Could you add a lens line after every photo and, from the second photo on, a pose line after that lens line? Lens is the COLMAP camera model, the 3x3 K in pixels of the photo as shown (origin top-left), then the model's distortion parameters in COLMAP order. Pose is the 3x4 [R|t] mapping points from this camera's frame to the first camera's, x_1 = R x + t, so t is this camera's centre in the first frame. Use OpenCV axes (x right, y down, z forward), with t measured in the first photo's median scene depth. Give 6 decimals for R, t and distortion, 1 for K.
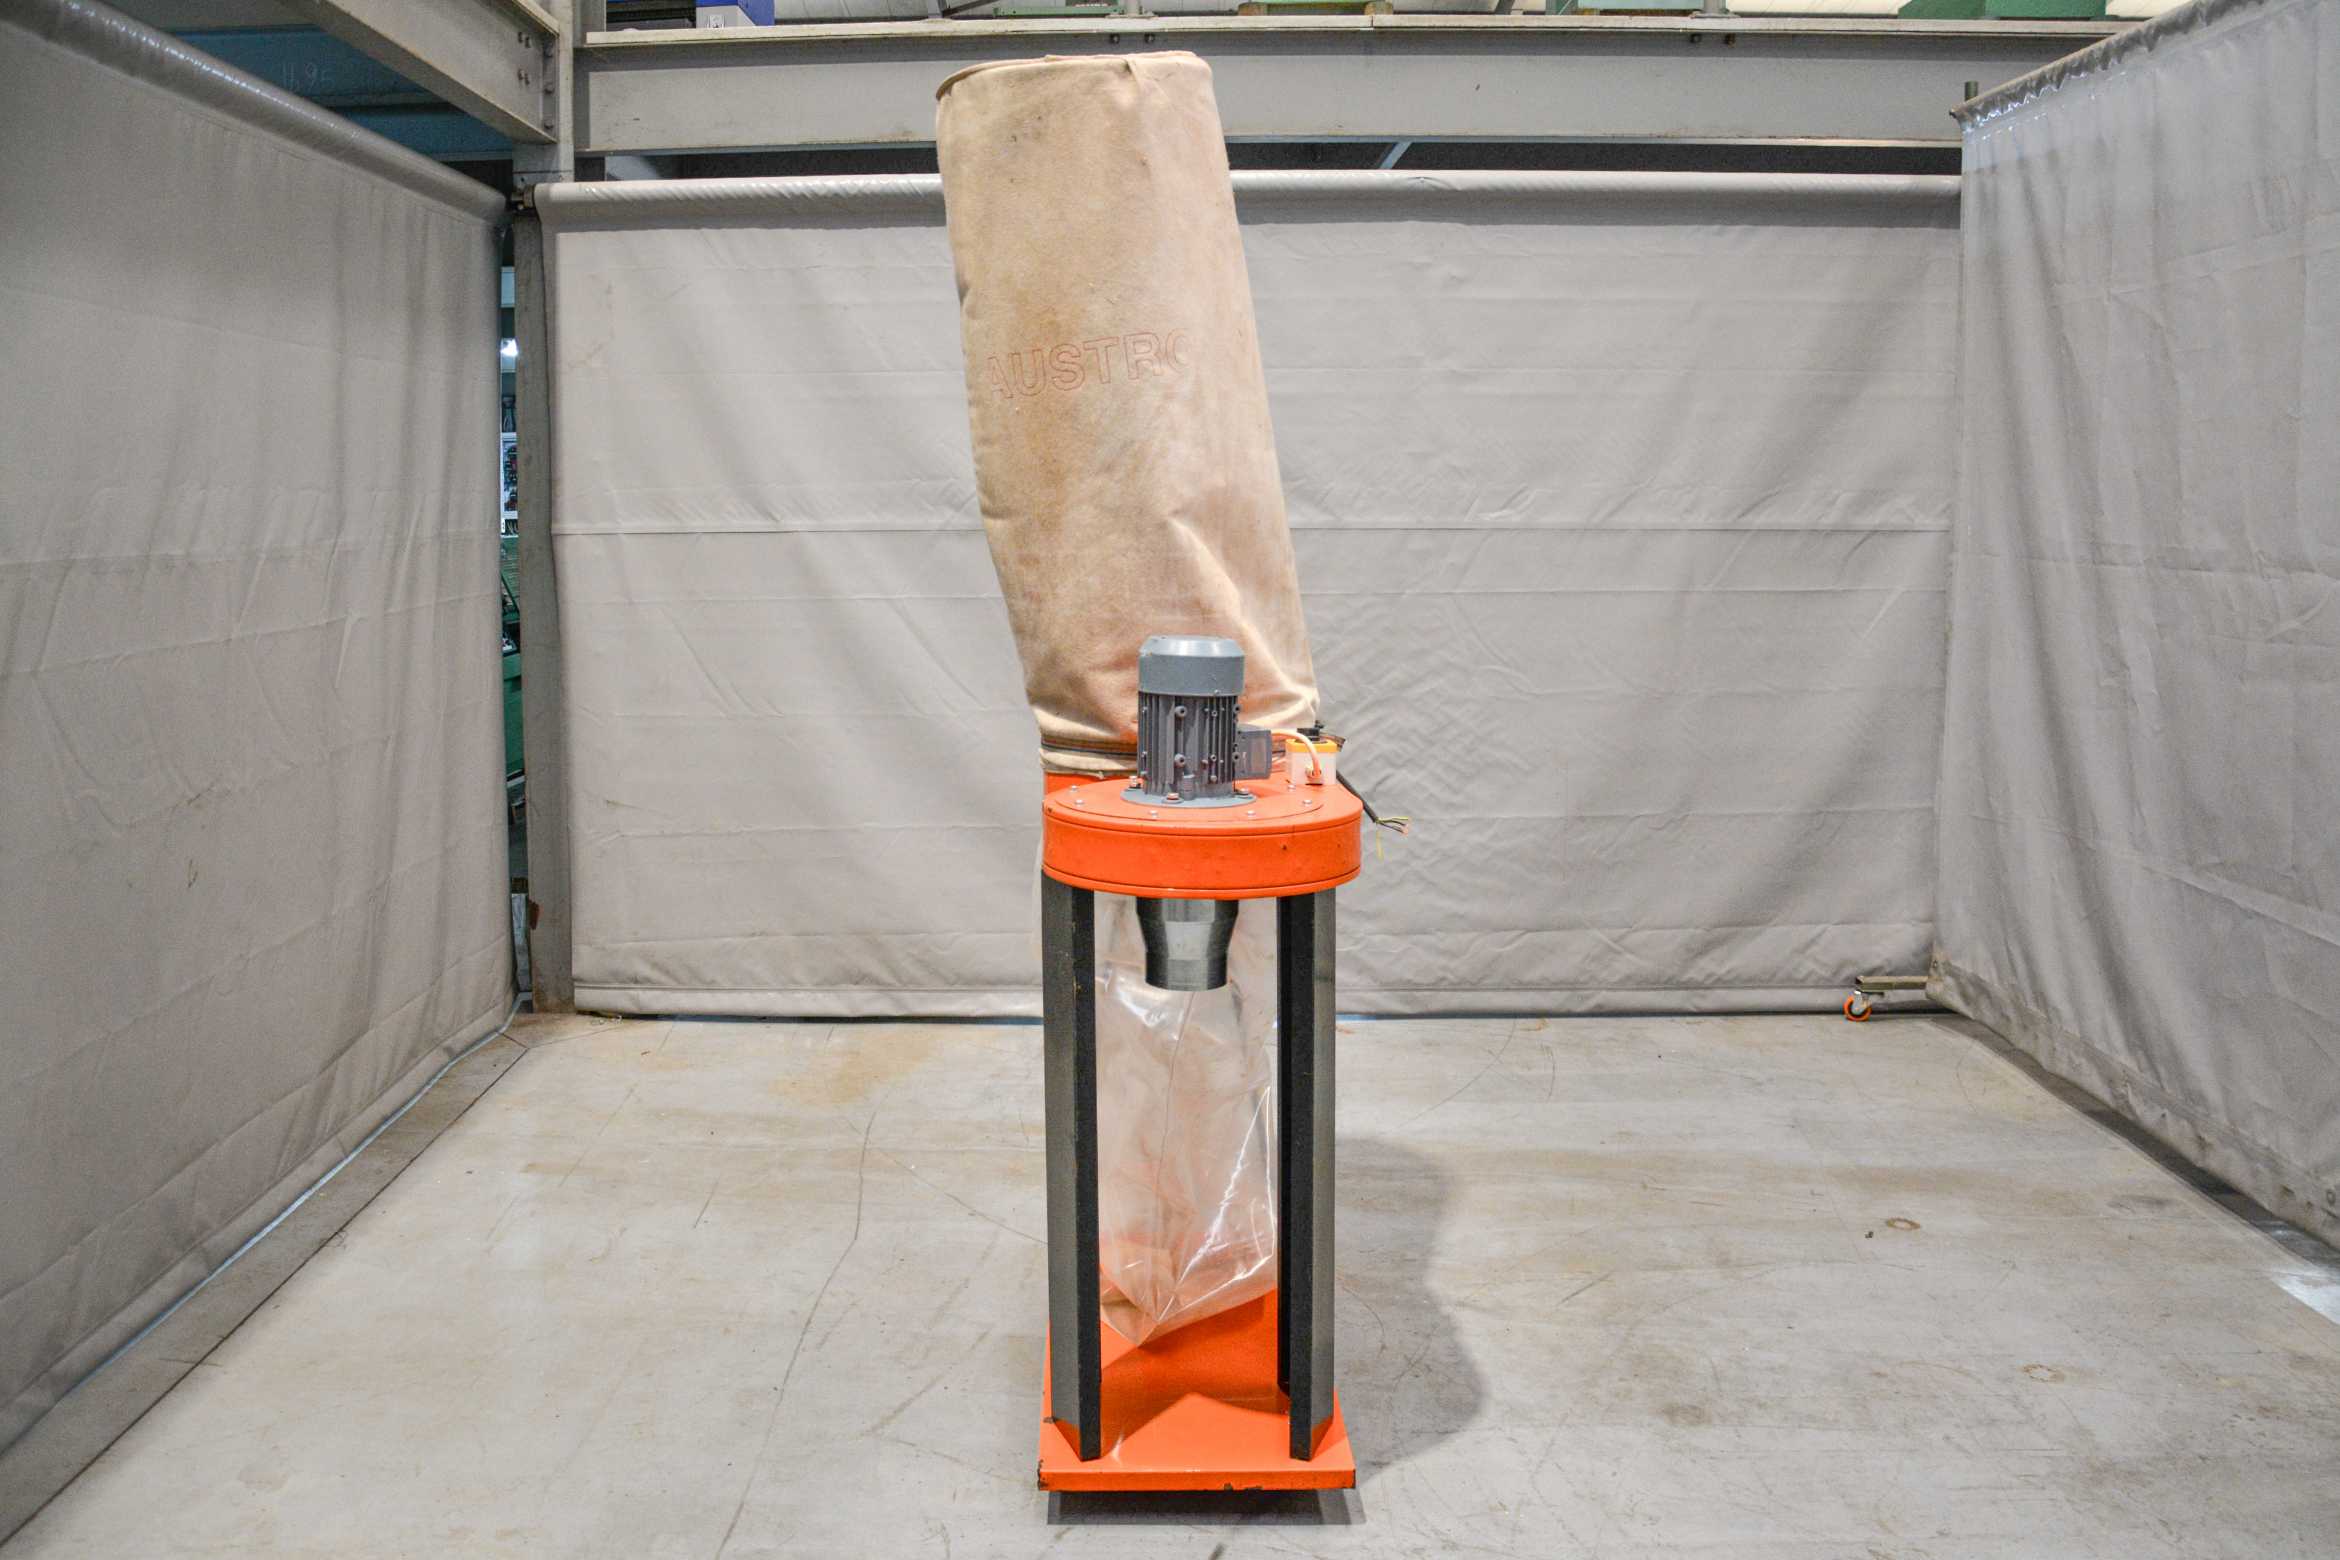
lens RADIAL K [[1927.0, 0, 1081.8], [0, 1927.0, 612.4], [0, 0, 1]] dist [-0.115826, 0.099757]
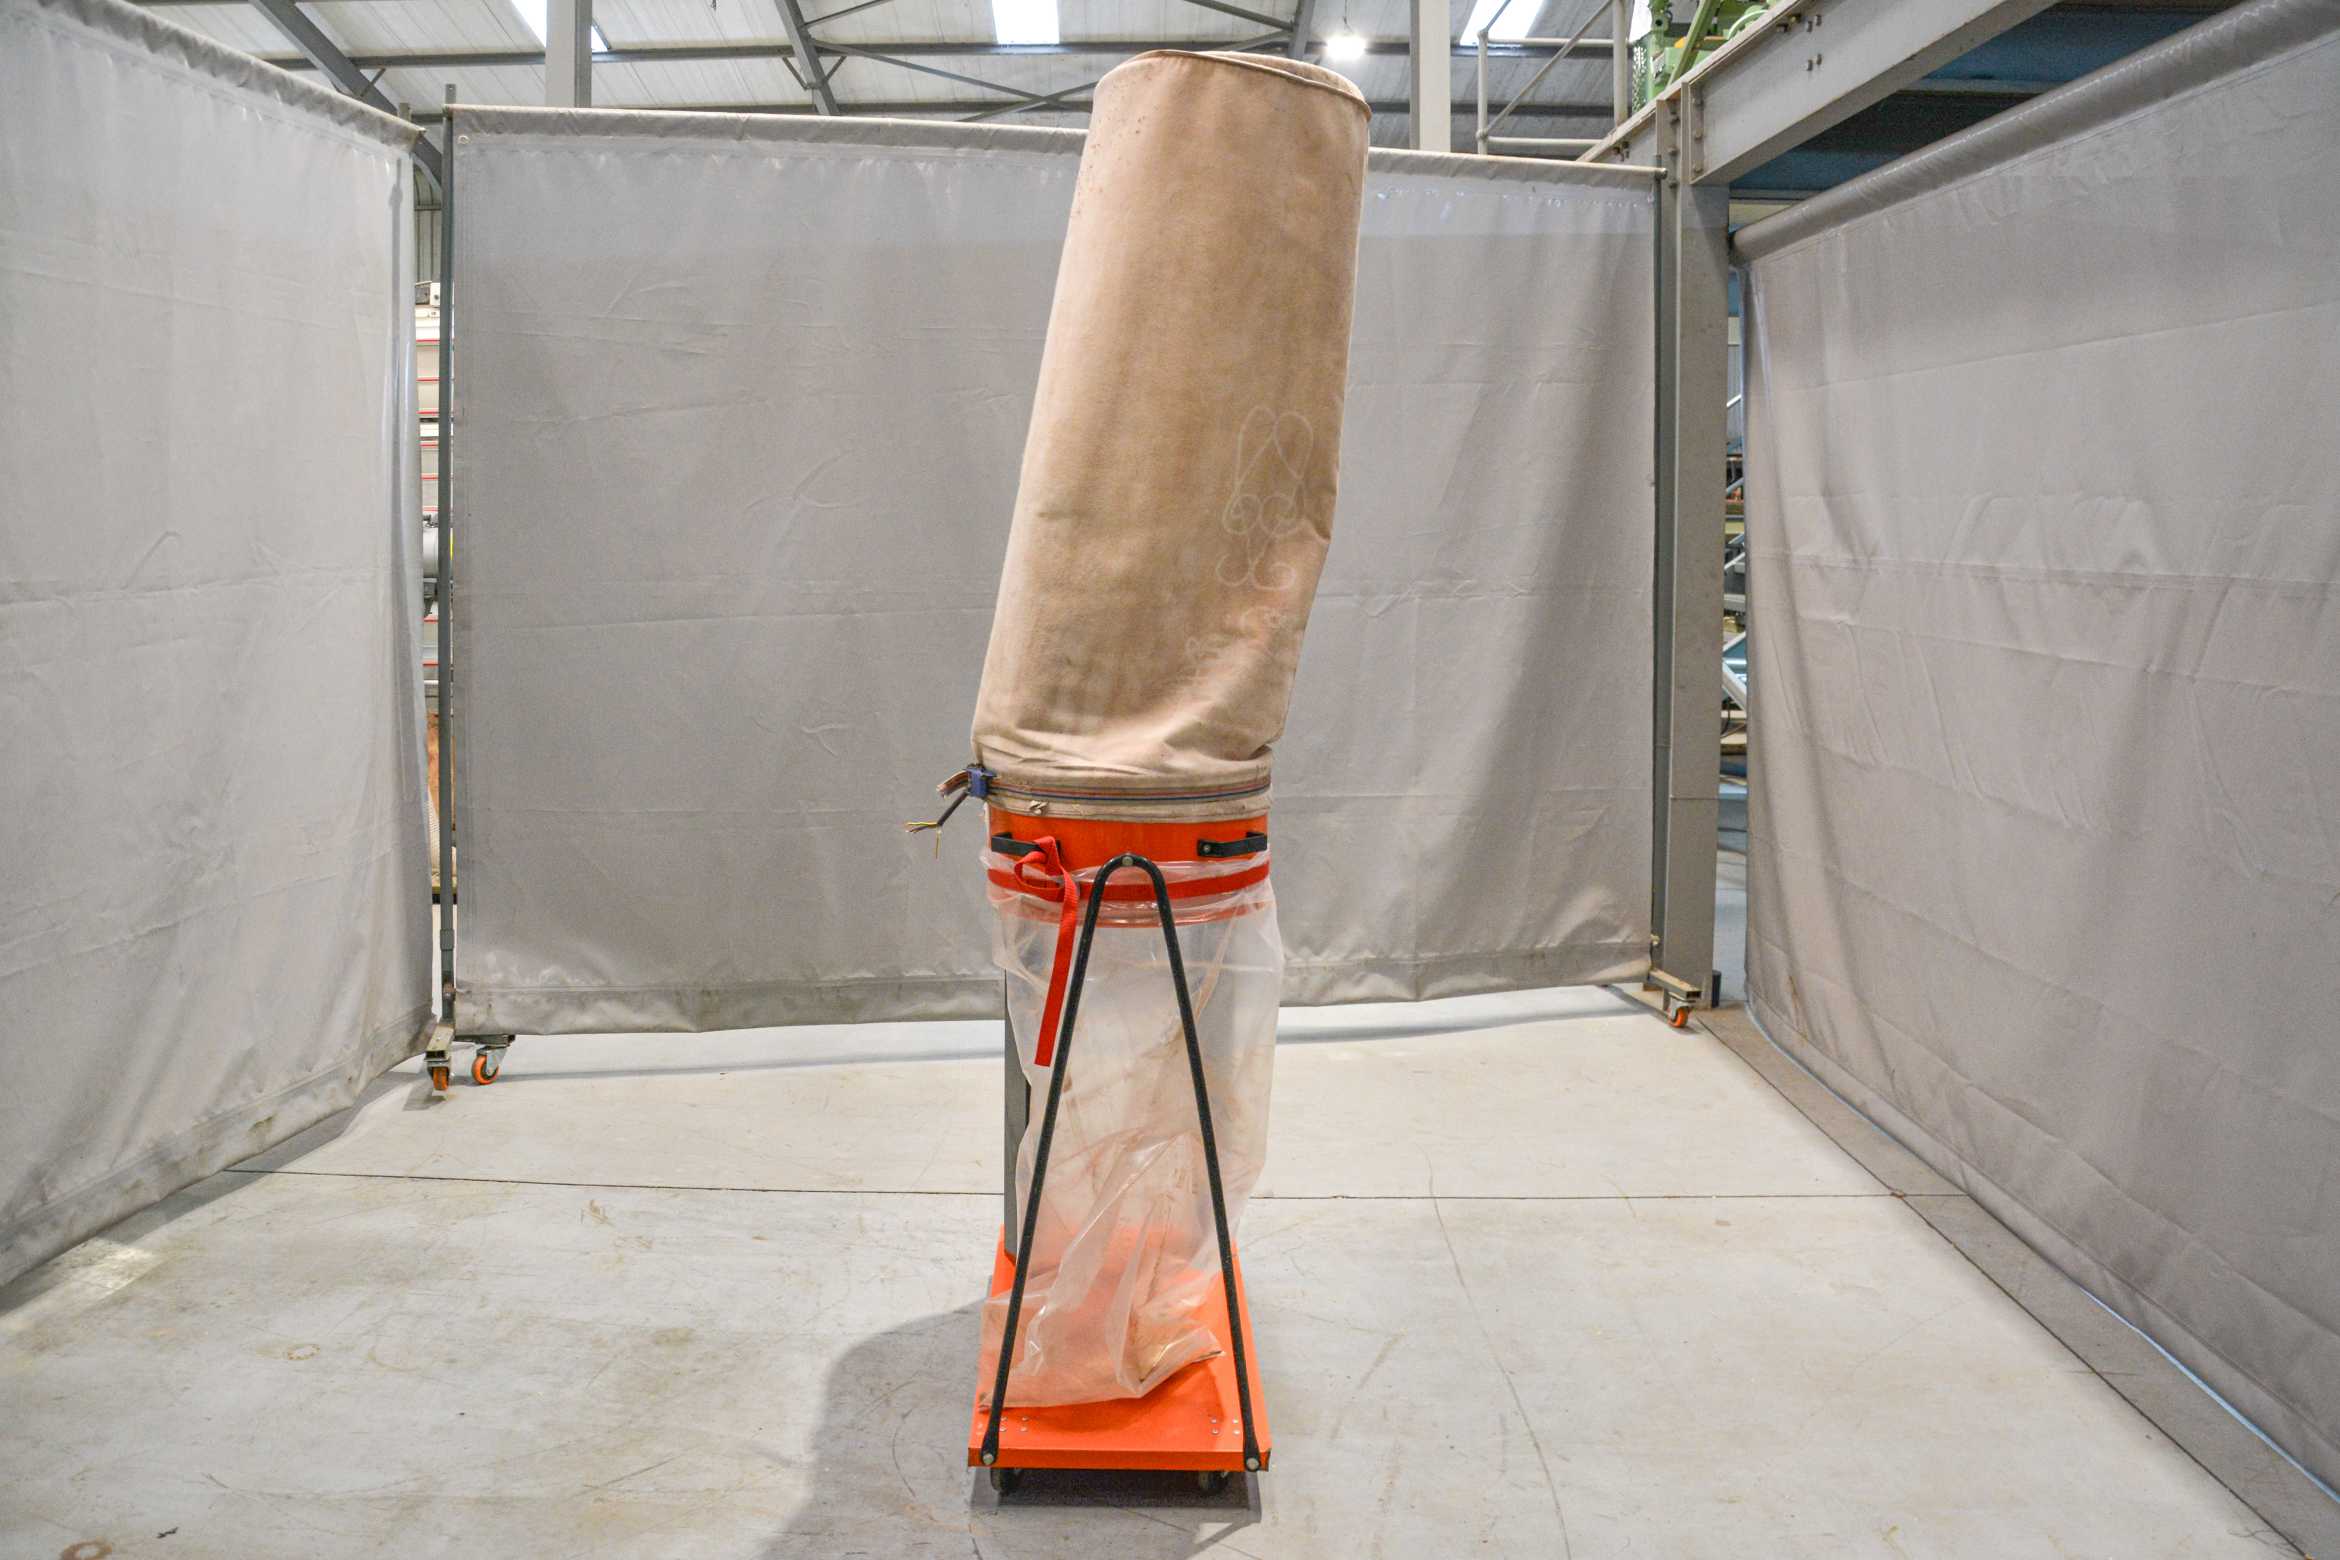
lens RADIAL K [[1927.0, 0, 1118.5], [0, 1927.0, 696.1], [0, 0, 1]] dist [-0.115826, 0.099757]
pose [[-0.999760, 0.002772, -0.021732, 0.068151], [-0.000728, 0.987216, 0.159388, -0.110293], [0.021896, 0.159365, -0.986977, 1.761065]]
